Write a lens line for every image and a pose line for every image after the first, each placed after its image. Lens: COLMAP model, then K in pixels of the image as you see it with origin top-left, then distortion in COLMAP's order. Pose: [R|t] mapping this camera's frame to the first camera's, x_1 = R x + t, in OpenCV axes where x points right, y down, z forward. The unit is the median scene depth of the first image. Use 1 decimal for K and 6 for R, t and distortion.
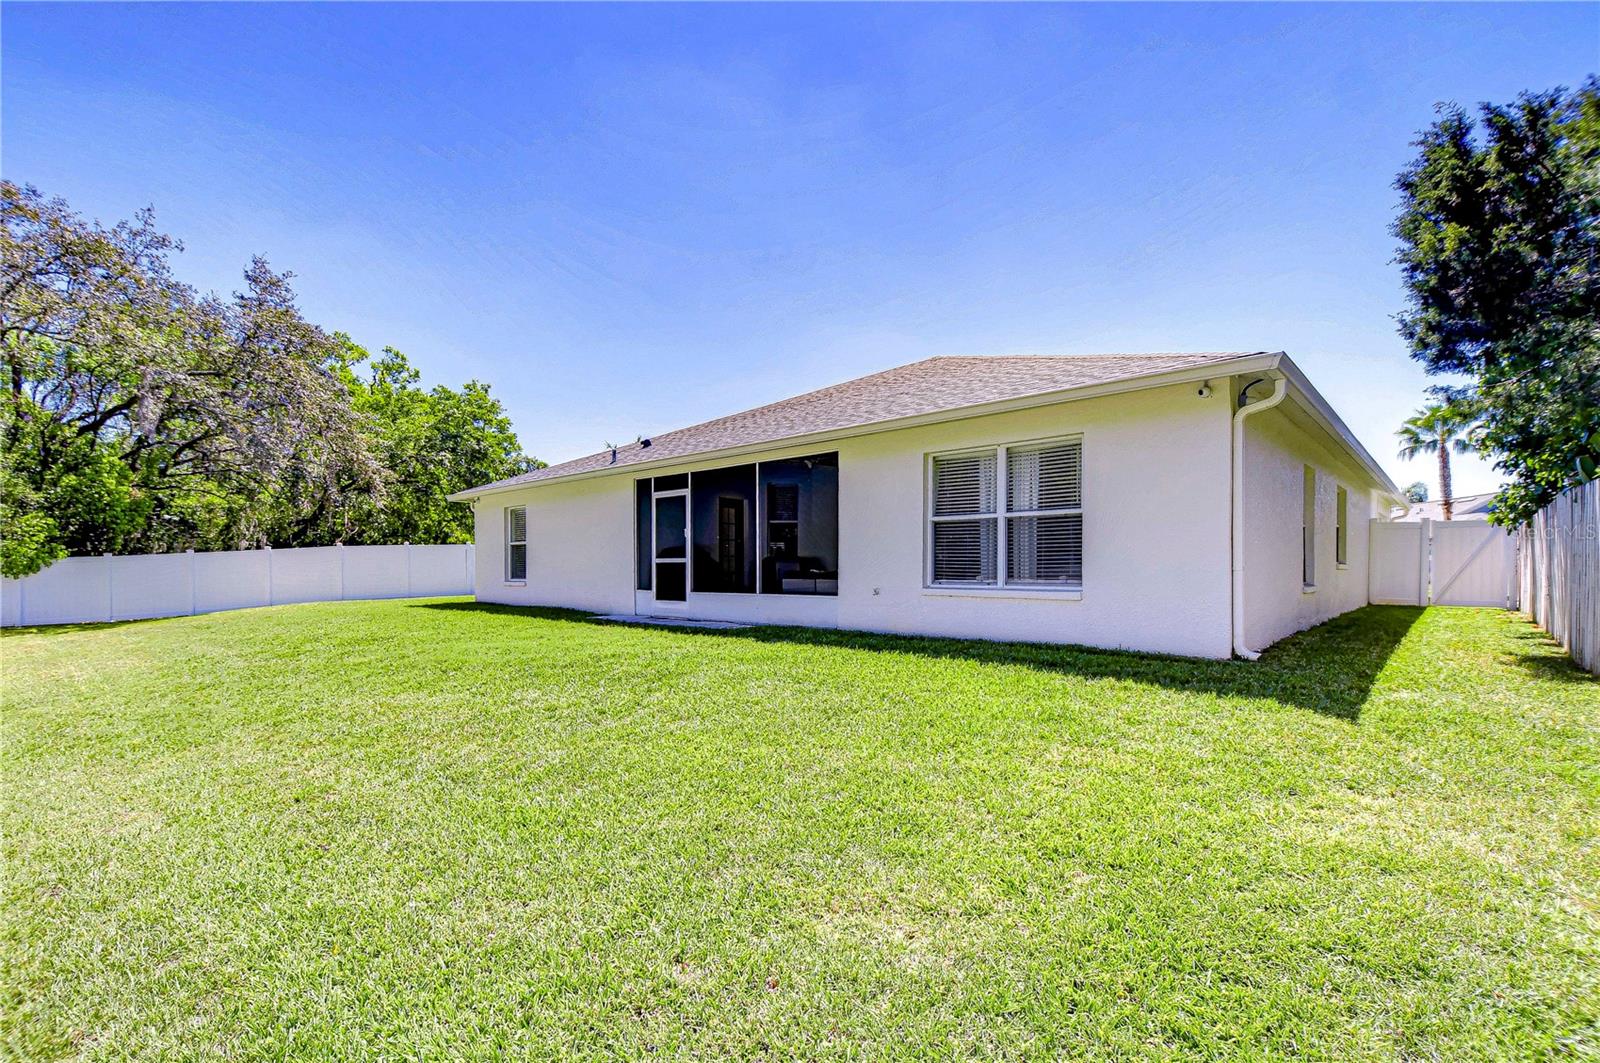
lens RADIAL K [[733.5, 0, 788.2], [0, 733.5, 573.9], [0, 0, 1]] dist [0.010850, -0.008547]
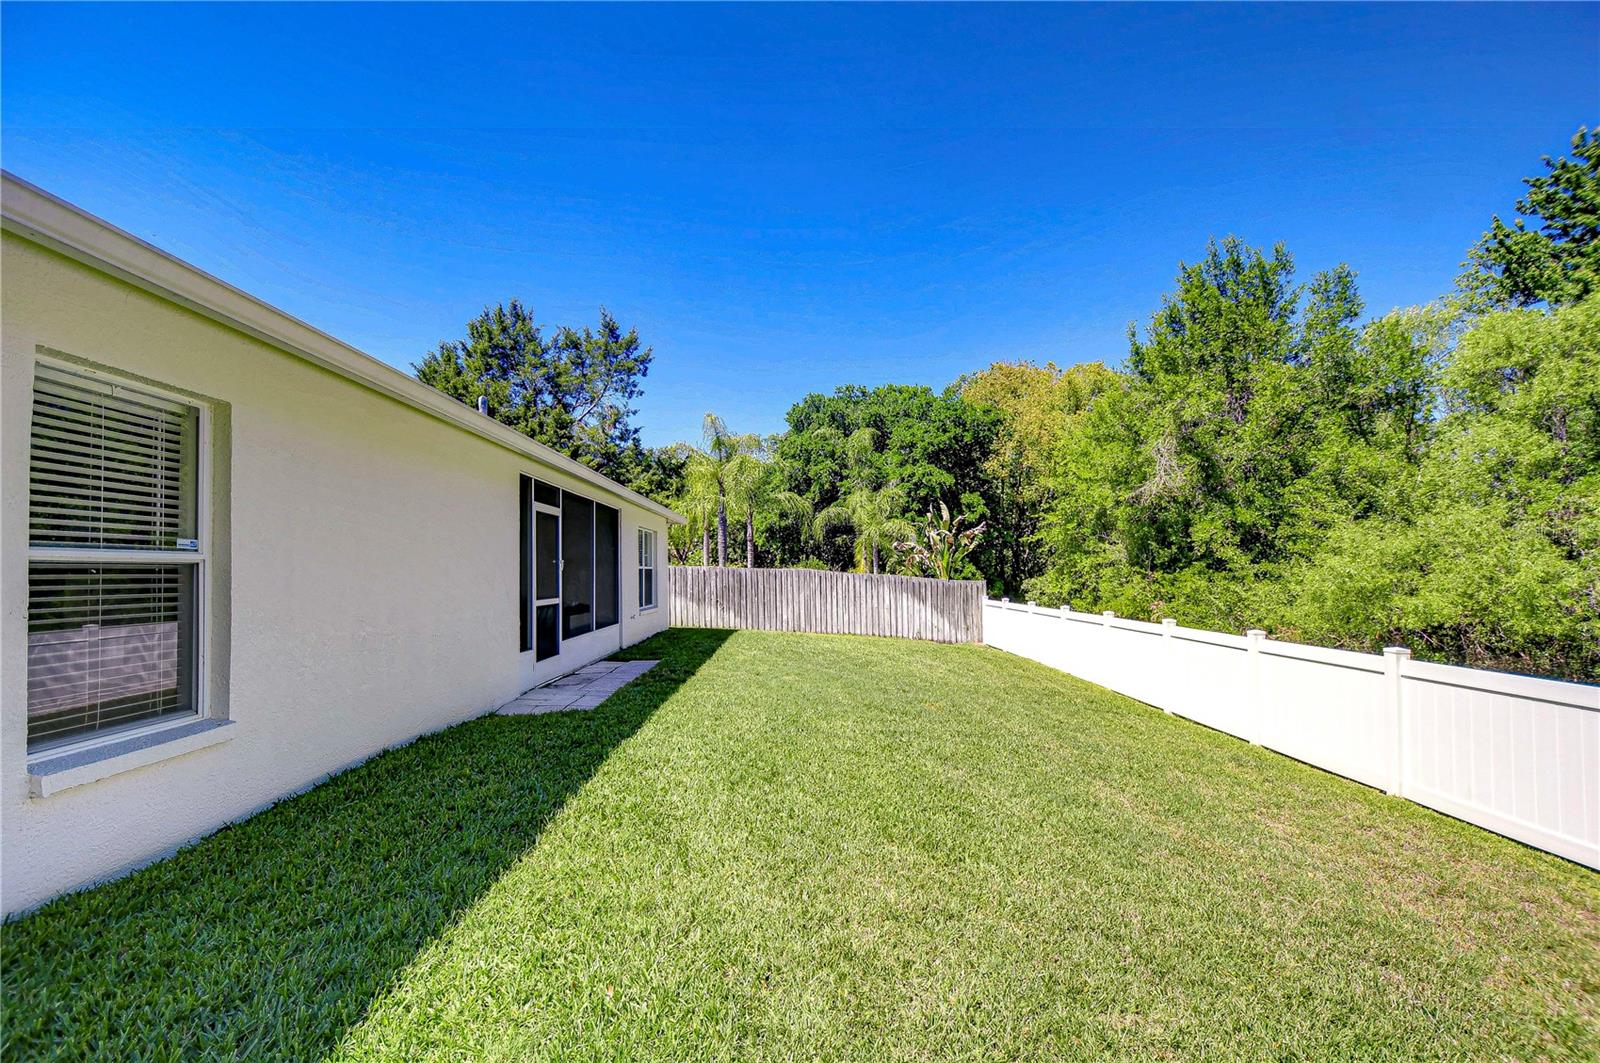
lens RADIAL K [[701.6, 0, 802.7], [0, 701.6, 545.3], [0, 0, 1]] dist [0.003706, -0.005330]
pose [[-0.695789, 0.038060, 0.717237, -0.922828], [0.019221, 0.999224, -0.034377, -0.050627], [-0.717989, -0.010133, -0.695981, 1.451499]]
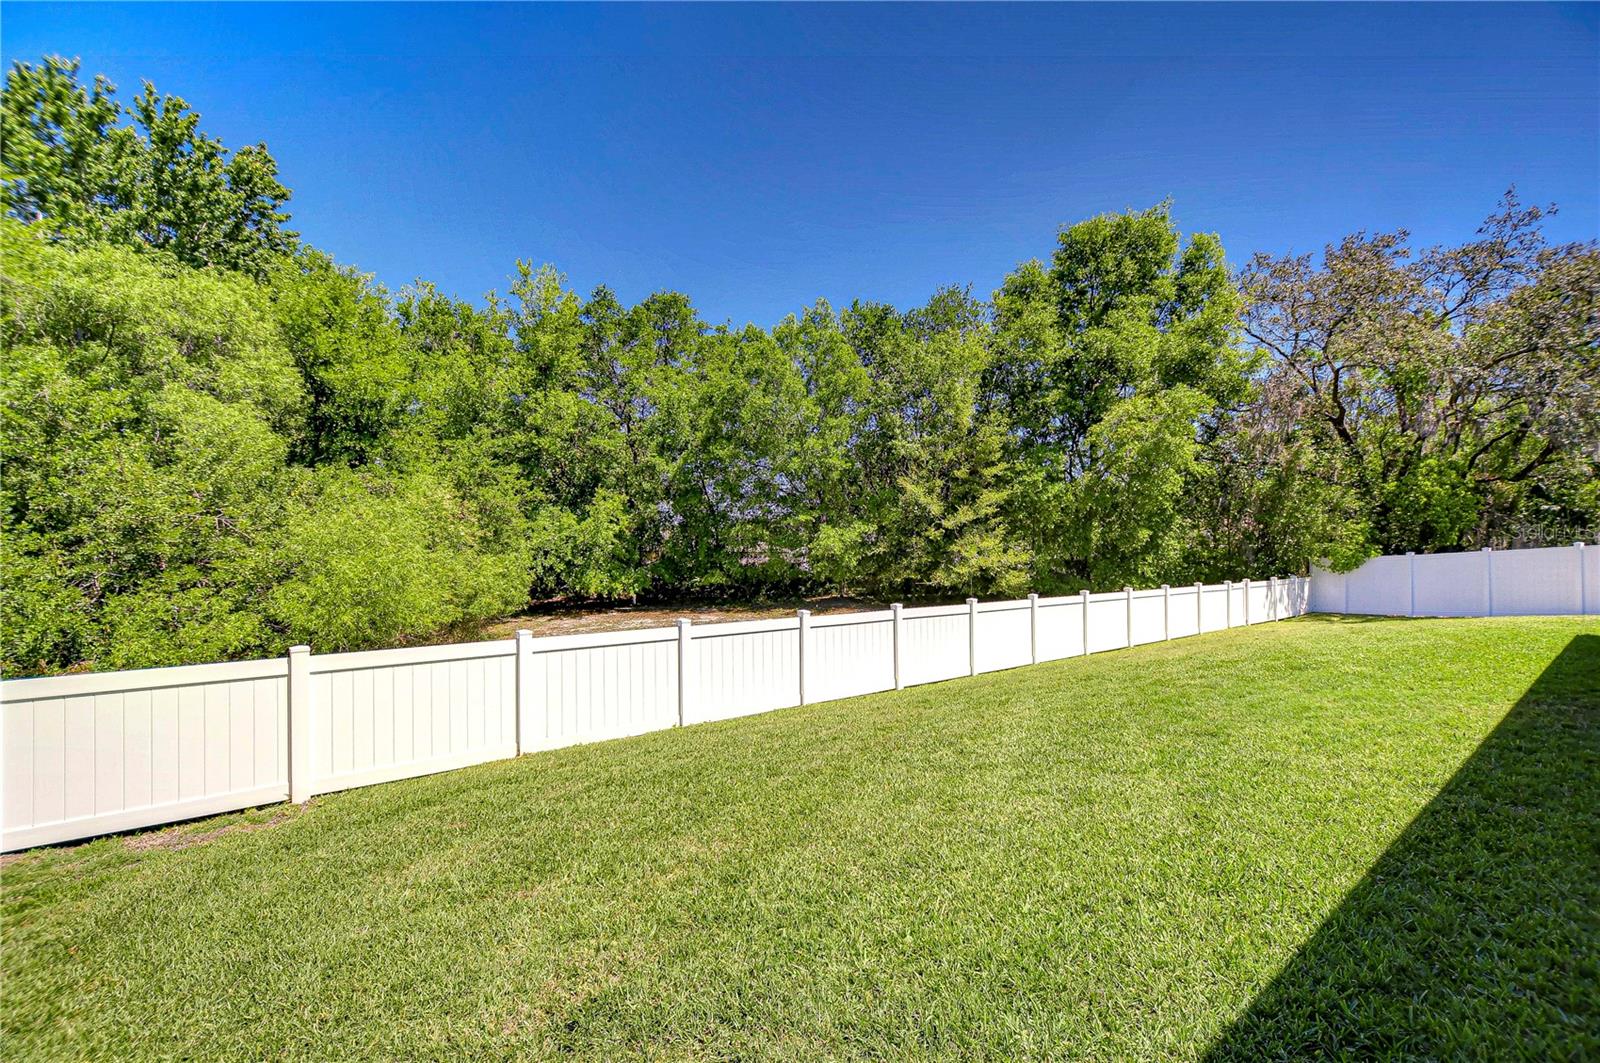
lens RADIAL K [[701.6, 0, 798.0], [0, 701.6, 551.5], [0, 0, 1]] dist [0.003706, -0.005330]
pose [[-0.139832, -0.004915, -0.990163, 0.395206], [0.000563, 0.999987, -0.005043, -0.045088], [0.990175, -0.001263, -0.139827, 0.481400]]
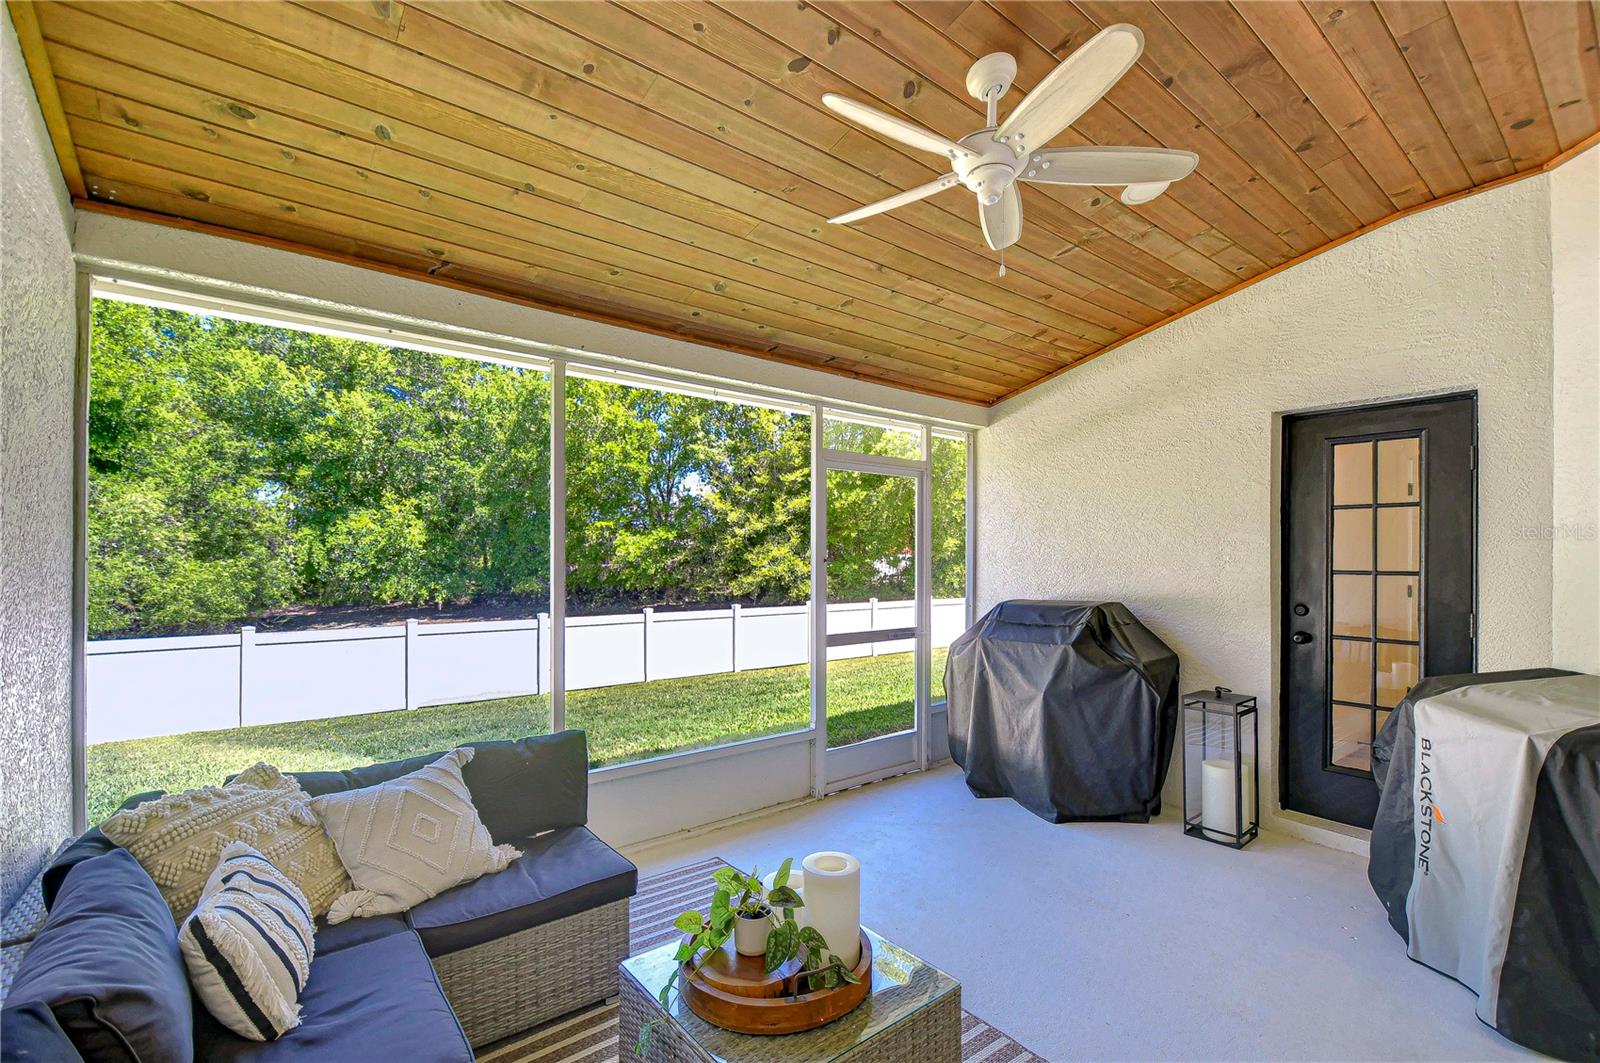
lens RADIAL K [[701.6, 0, 804.7], [0, 701.6, 554.9], [0, 0, 1]] dist [0.003706, -0.005330]
pose [[-0.158255, -0.003520, -0.987392, 0.228060], [-0.008010, 0.999965, -0.002281, -0.067295], [0.987366, 0.007548, -0.158278, 1.146193]]
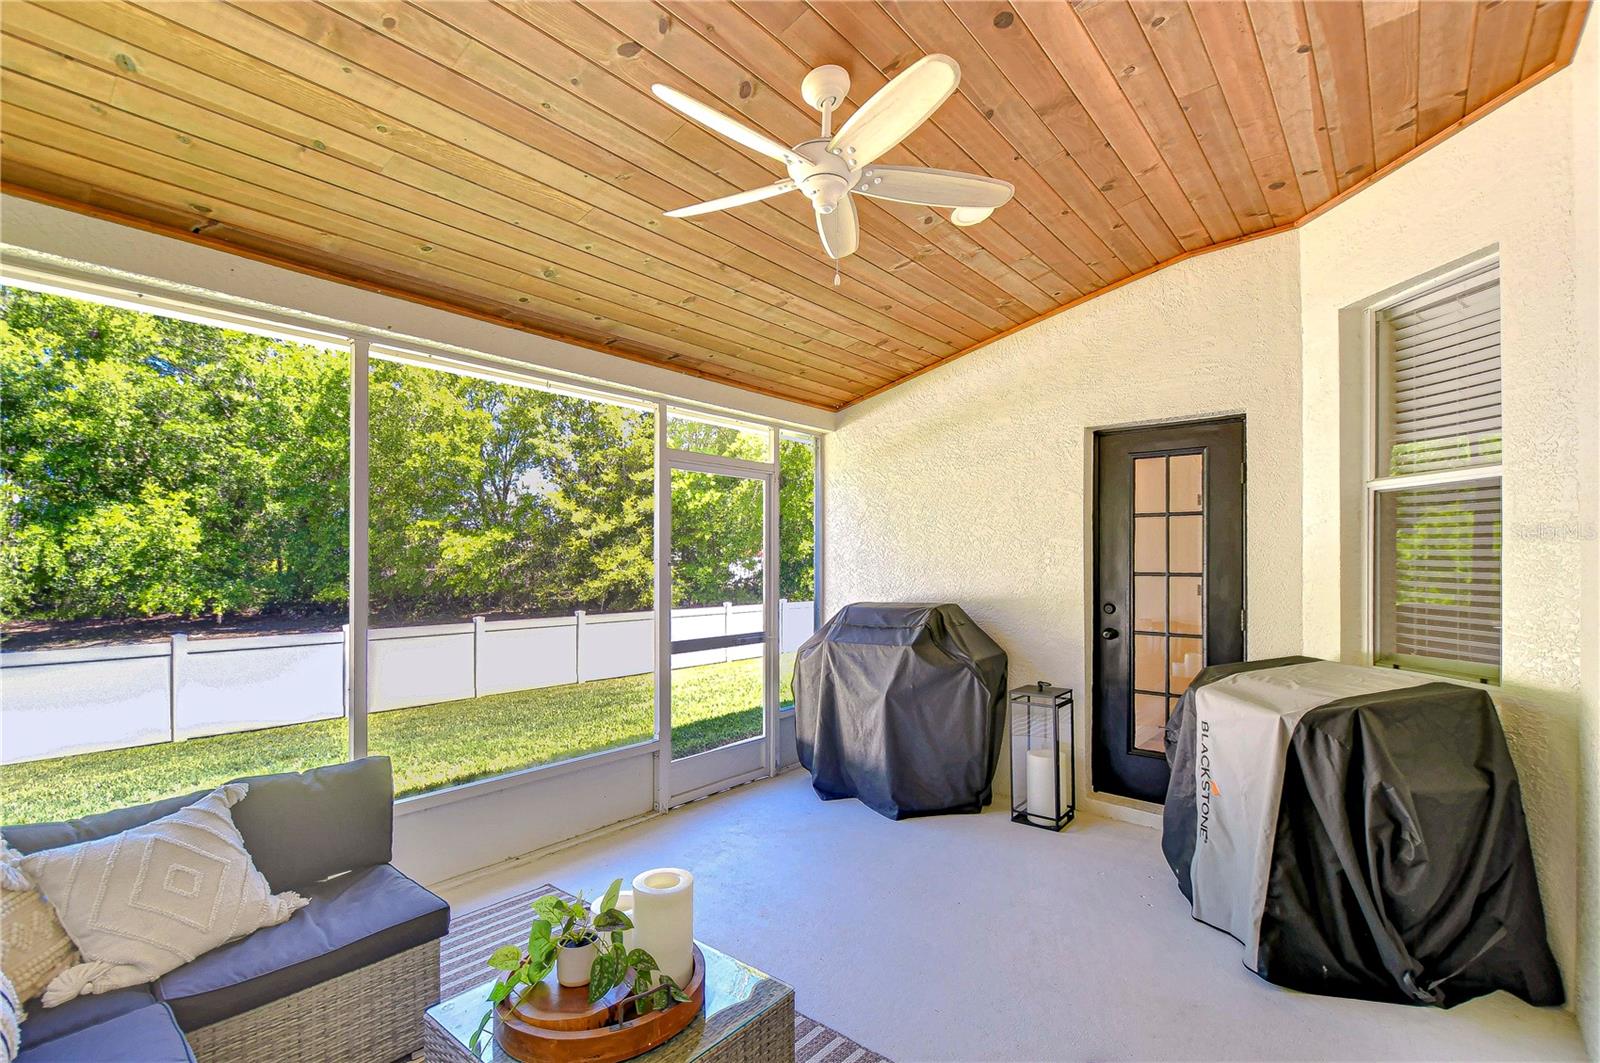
lens RADIAL K [[720.0, 0, 806.9], [0, 720.0, 554.4], [0, 0, 1]] dist [0.001530, -0.004667]
pose [[0.043623, -0.007252, -0.999022, 0.229290], [-0.006009, 0.999954, -0.007521, -0.068476], [0.999030, 0.006331, 0.043577, 1.154632]]
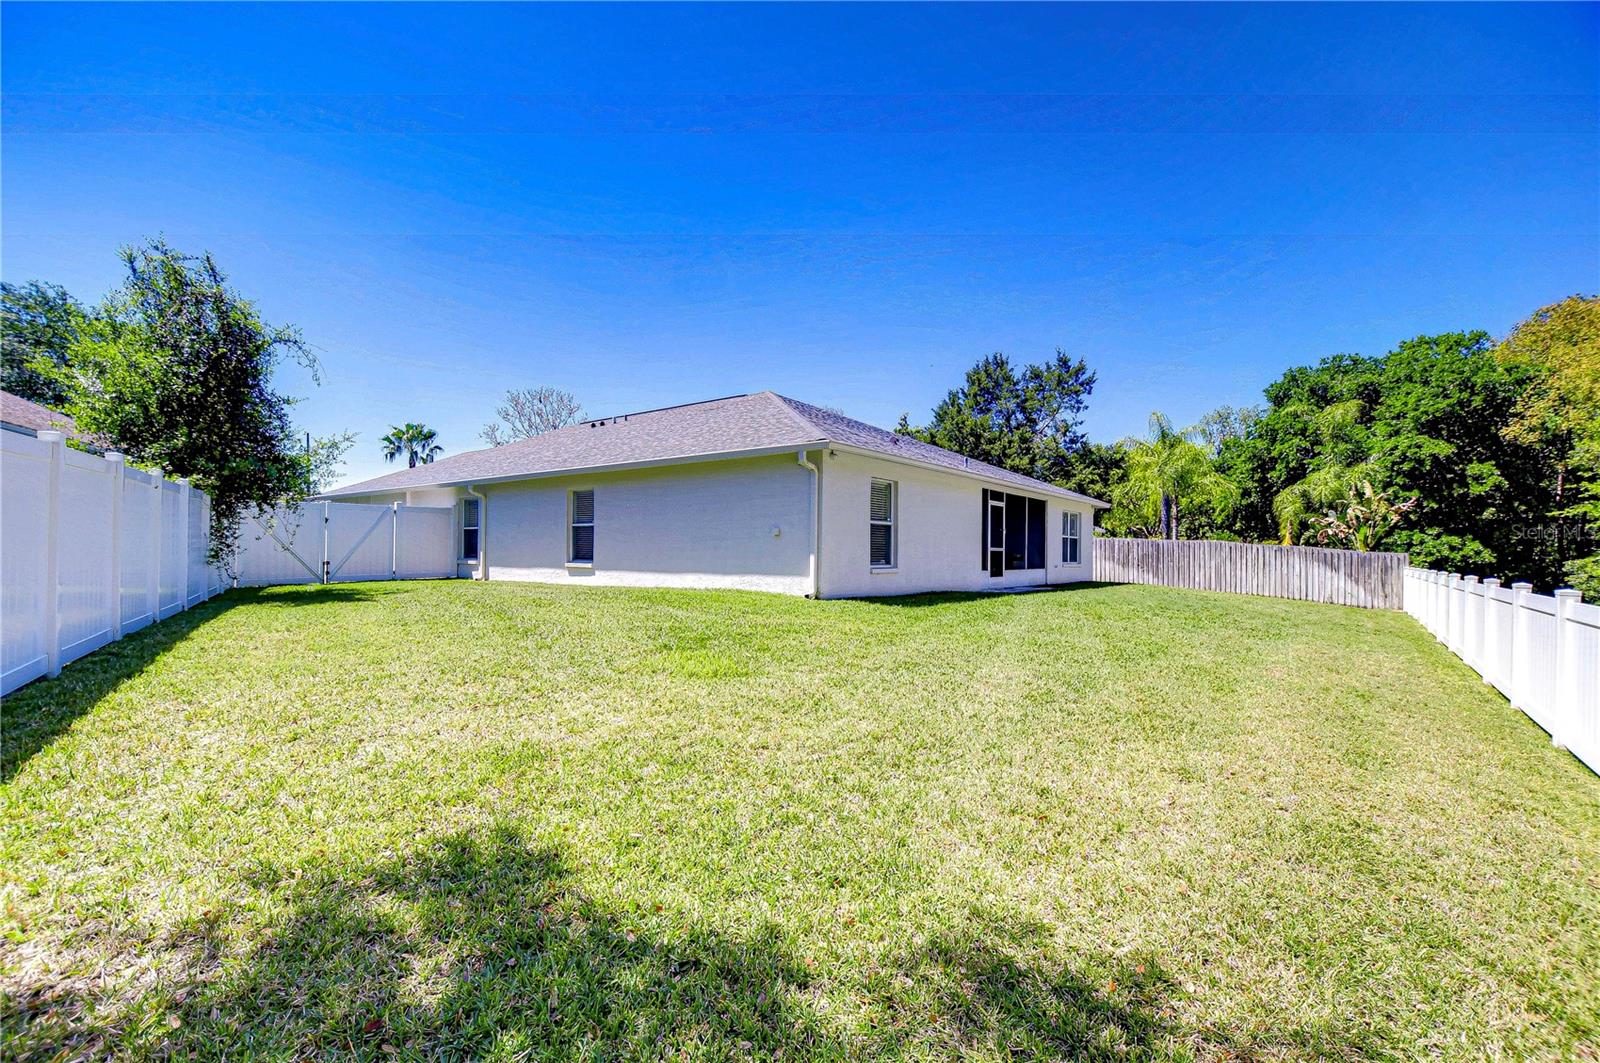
lens RADIAL K [[701.6, 0, 799.0], [0, 701.6, 552.9], [0, 0, 1]] dist [0.003706, -0.005330]
pose [[-0.086561, 0.002749, 0.996243, -1.703276], [-0.001598, 0.999995, -0.002898, -0.006585], [-0.996245, -0.001843, -0.086556, 1.694022]]
